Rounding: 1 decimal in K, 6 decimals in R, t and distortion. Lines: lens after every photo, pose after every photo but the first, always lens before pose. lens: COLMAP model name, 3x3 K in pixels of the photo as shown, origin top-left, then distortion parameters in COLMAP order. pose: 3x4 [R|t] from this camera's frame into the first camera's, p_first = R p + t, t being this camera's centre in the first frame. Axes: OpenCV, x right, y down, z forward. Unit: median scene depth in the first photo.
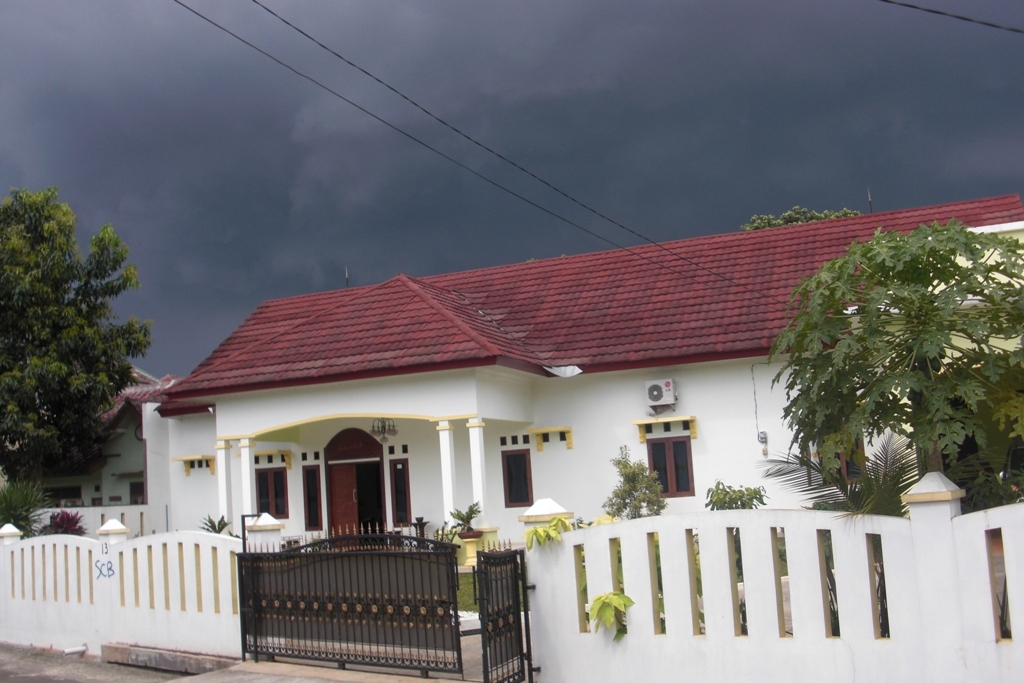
lens RADIAL K [[1050.2, 0, 512.0], [0, 1050.2, 341.5], [0, 0, 1]] dist [-0.211622, 0.203059]
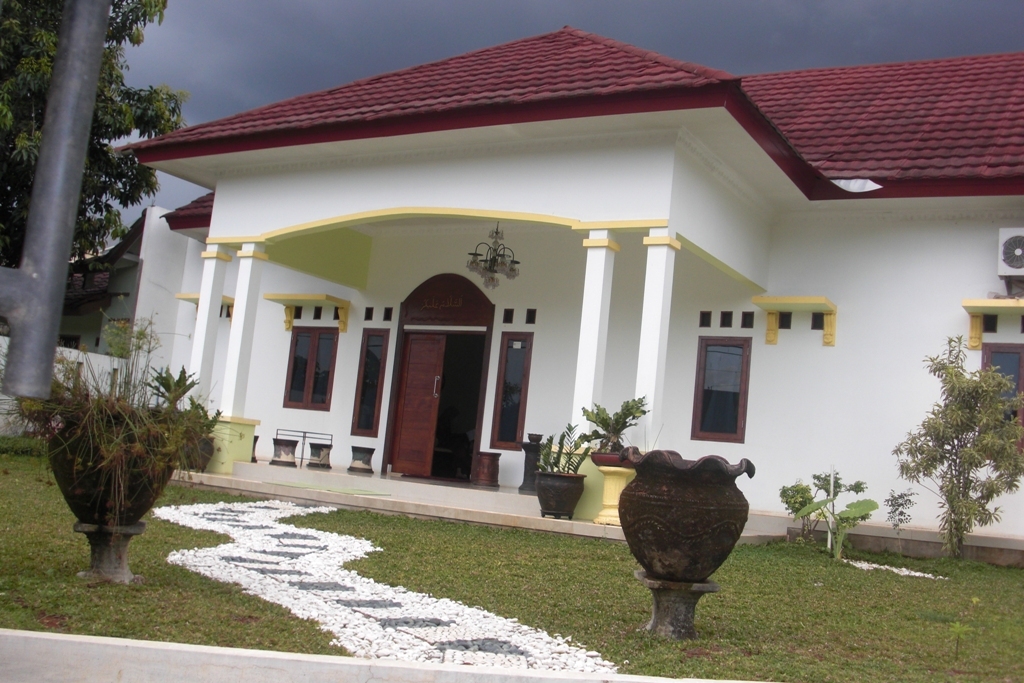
lens RADIAL K [[1089.5, 0, 512.0], [0, 1089.5, 341.5], [0, 0, 1]] dist [-0.201965, 0.186922]
pose [[0.974344, 0.146779, -0.170613, -0.008388], [-0.143735, 0.989157, 0.030129, 0.103192], [0.173185, -0.004833, 0.984877, 0.420122]]
